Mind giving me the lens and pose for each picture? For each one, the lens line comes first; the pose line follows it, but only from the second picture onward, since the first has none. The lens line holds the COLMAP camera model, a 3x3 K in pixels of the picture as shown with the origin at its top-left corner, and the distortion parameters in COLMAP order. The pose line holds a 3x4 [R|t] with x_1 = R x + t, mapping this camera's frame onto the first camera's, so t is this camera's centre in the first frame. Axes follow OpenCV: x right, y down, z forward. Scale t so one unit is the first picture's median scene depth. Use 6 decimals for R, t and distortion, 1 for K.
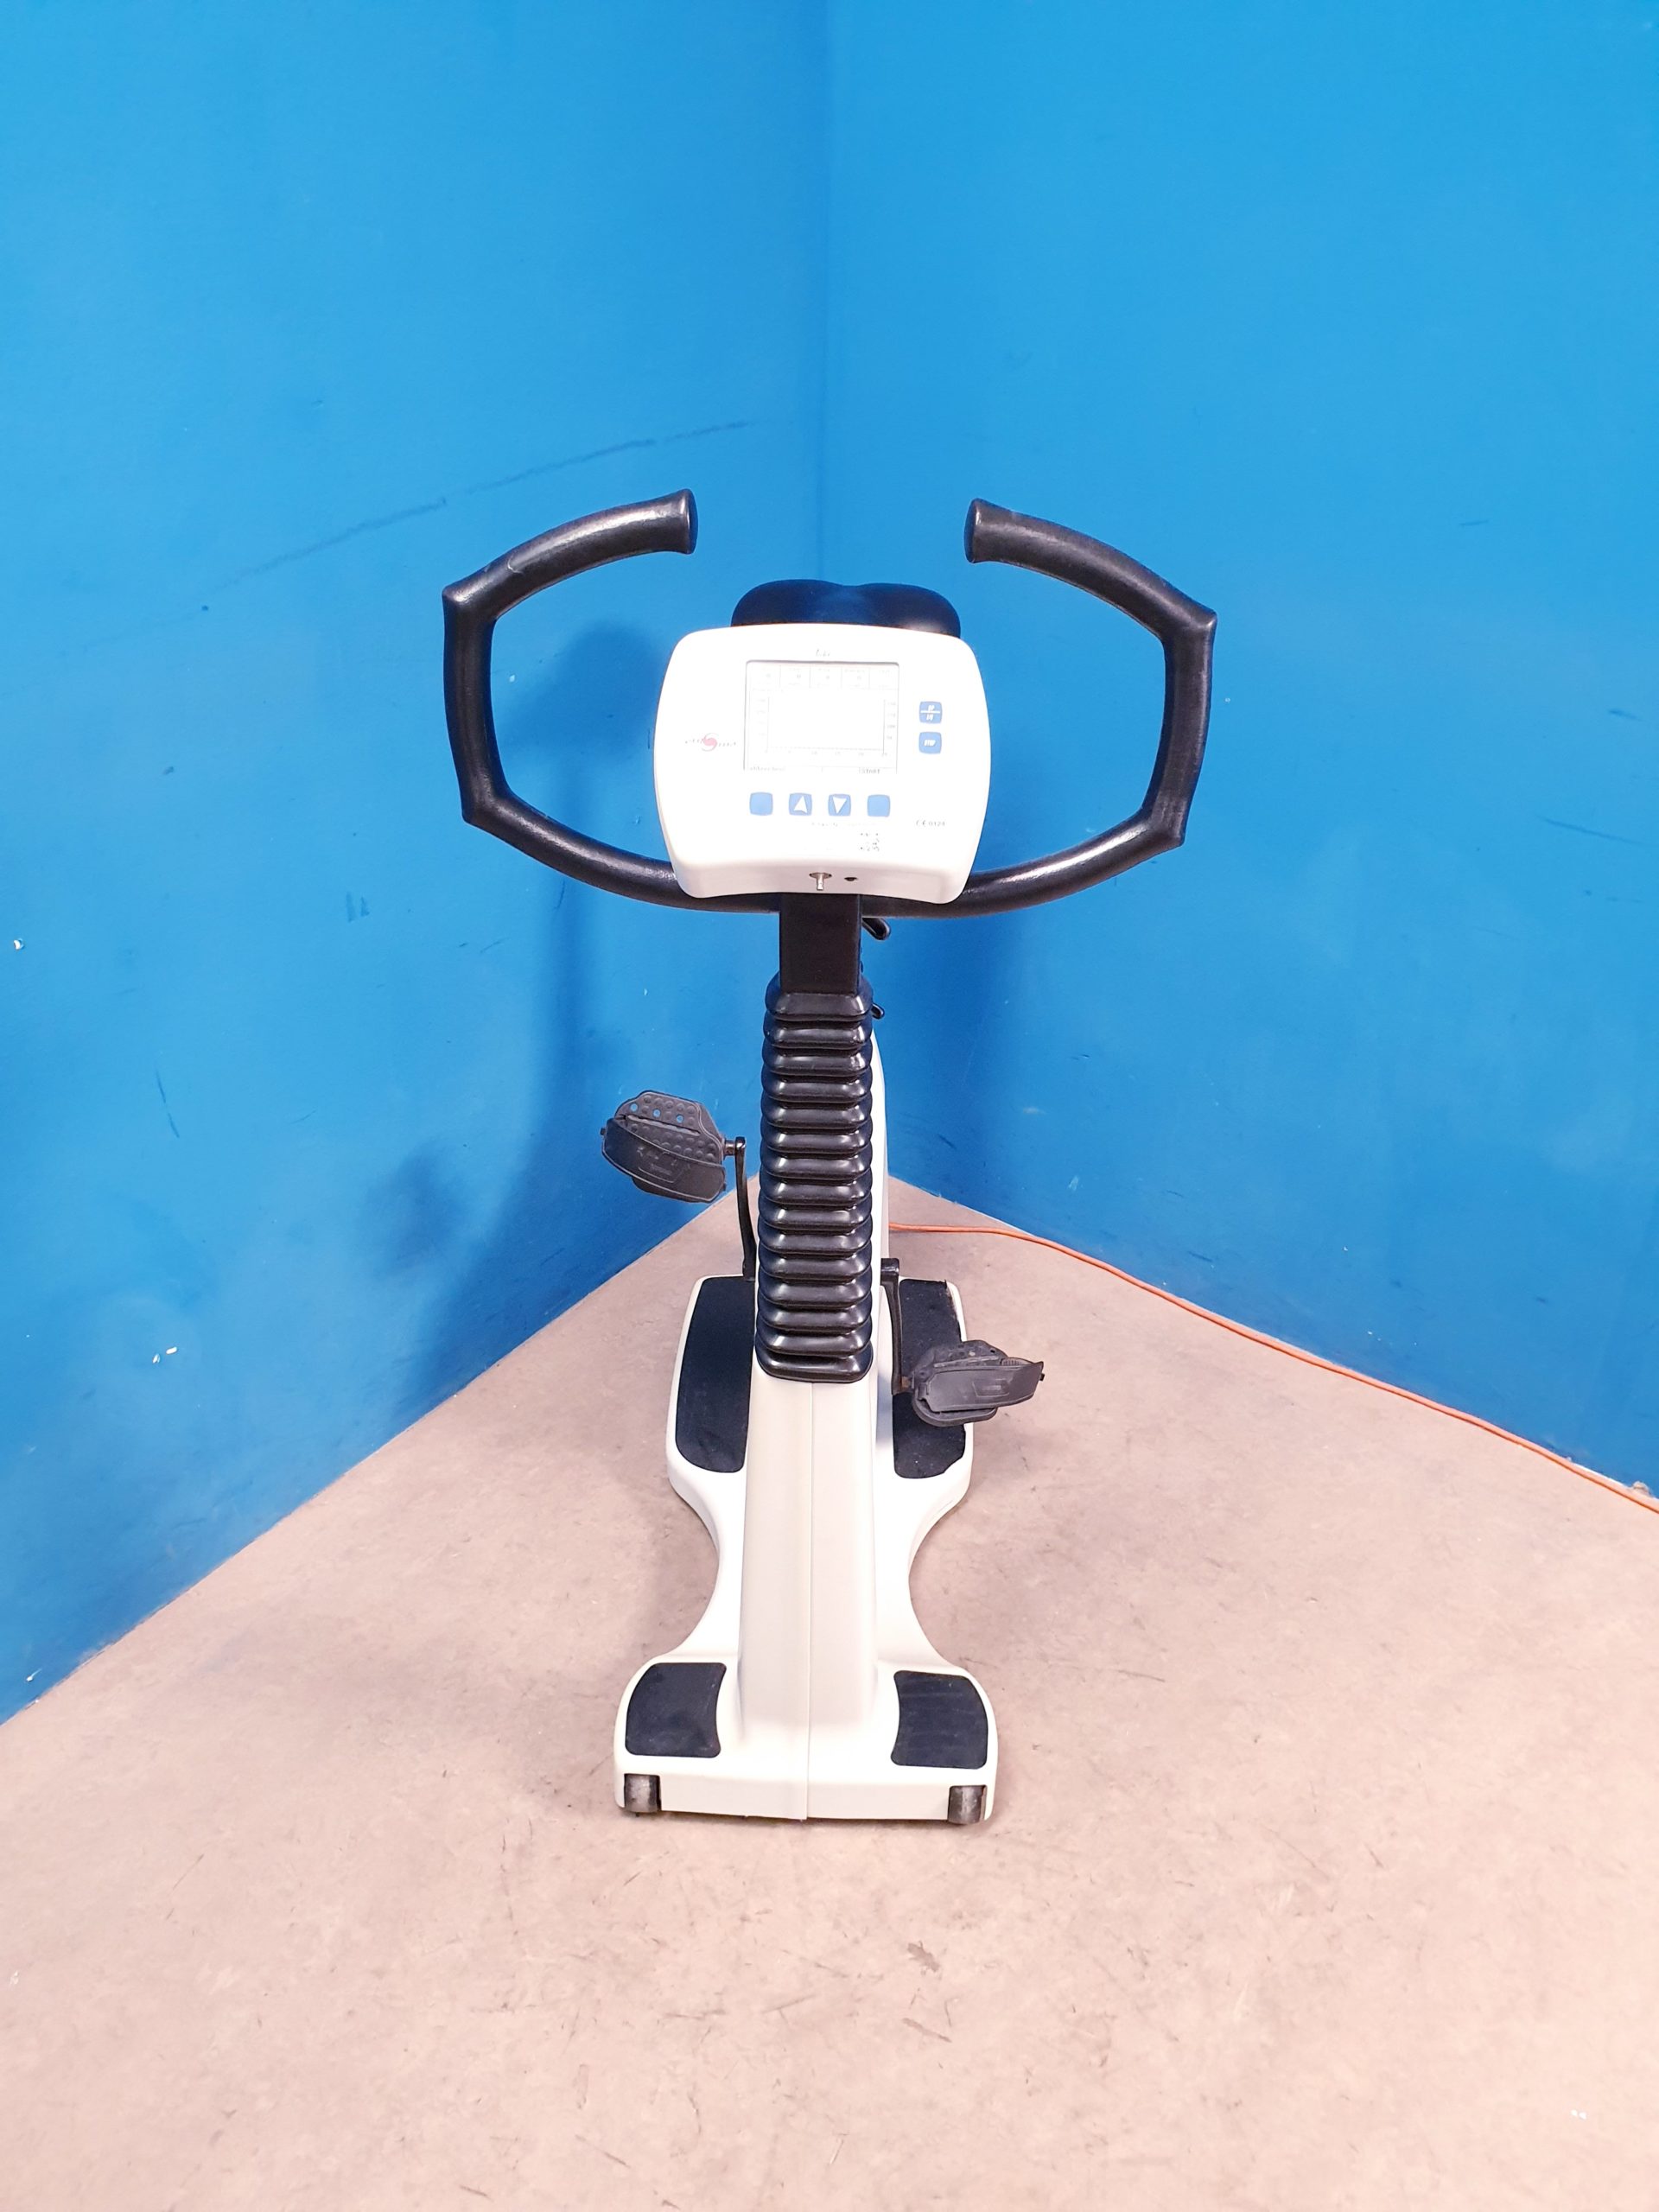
lens RADIAL K [[1771.1, 0, 838.4], [0, 1771.1, 1101.5], [0, 0, 1]] dist [-0.021845, 0.058700]
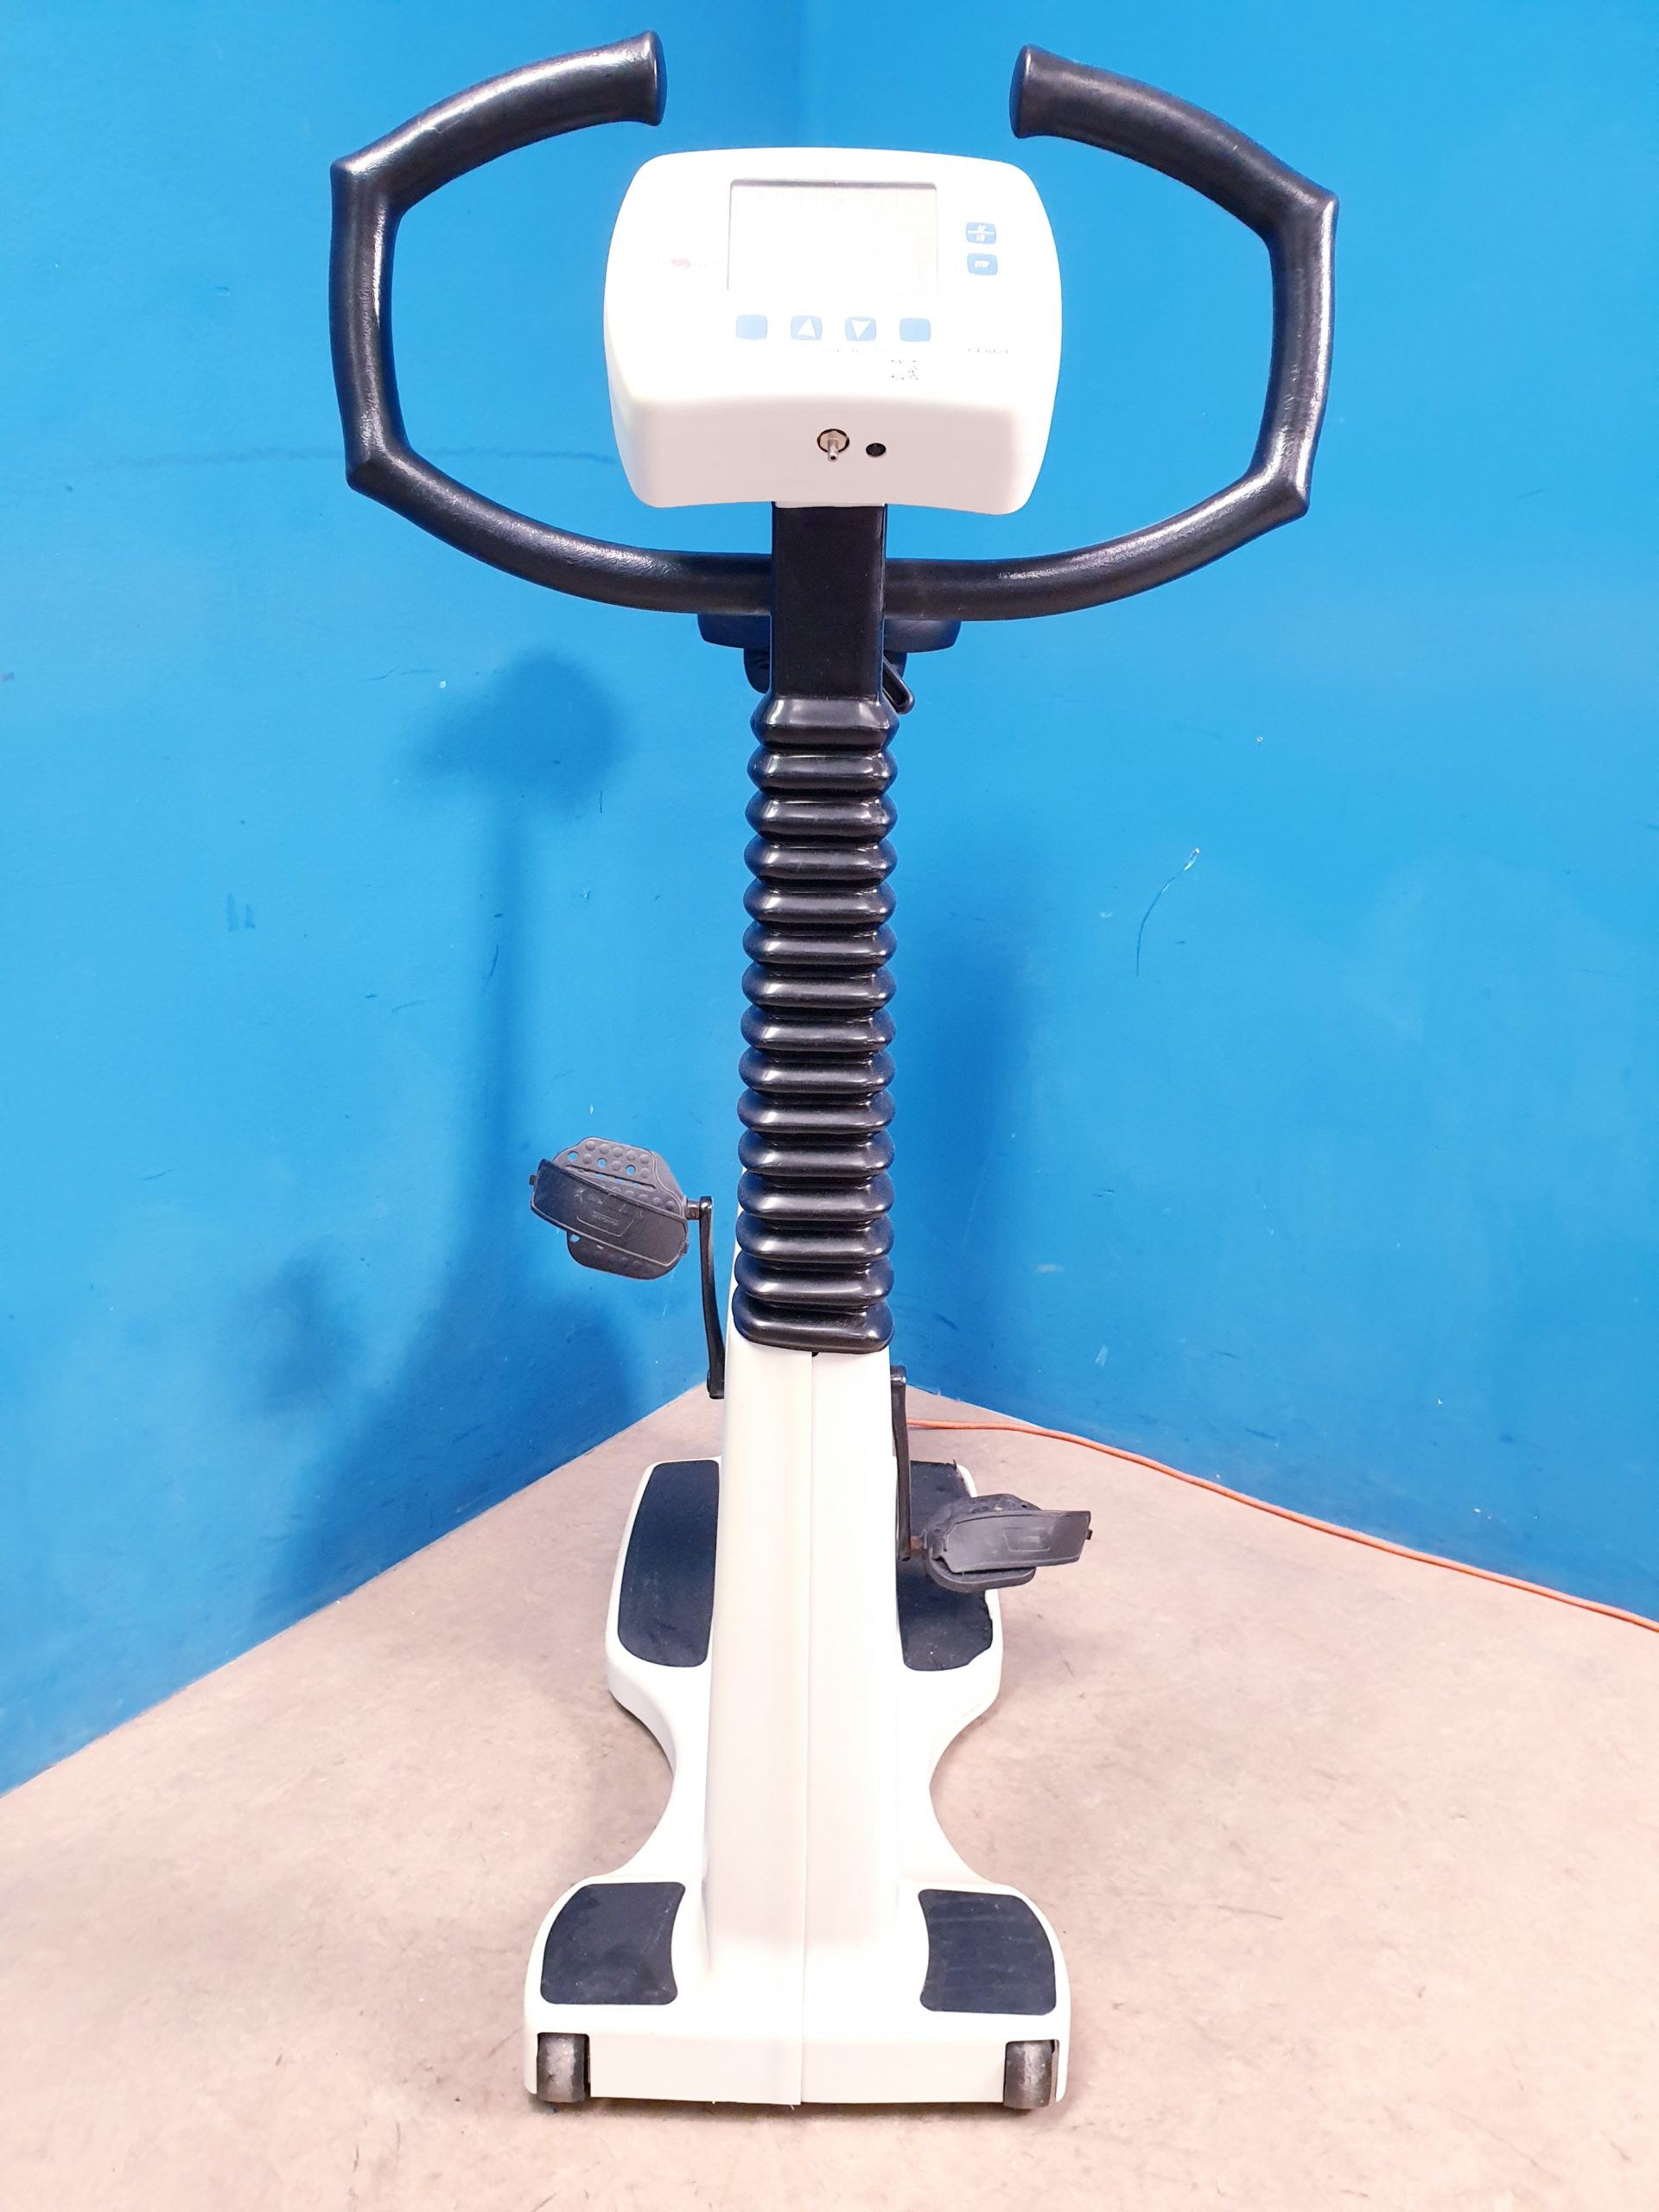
lens RADIAL K [[1771.1, 0, 842.1], [0, 1771.1, 1121.8], [0, 0, 1]] dist [-0.021845, 0.058700]
pose [[0.999499, -0.008297, 0.030548, -0.019817], [0.015483, 0.969862, -0.243164, 0.200306], [-0.027610, 0.243515, 0.969504, 0.233490]]
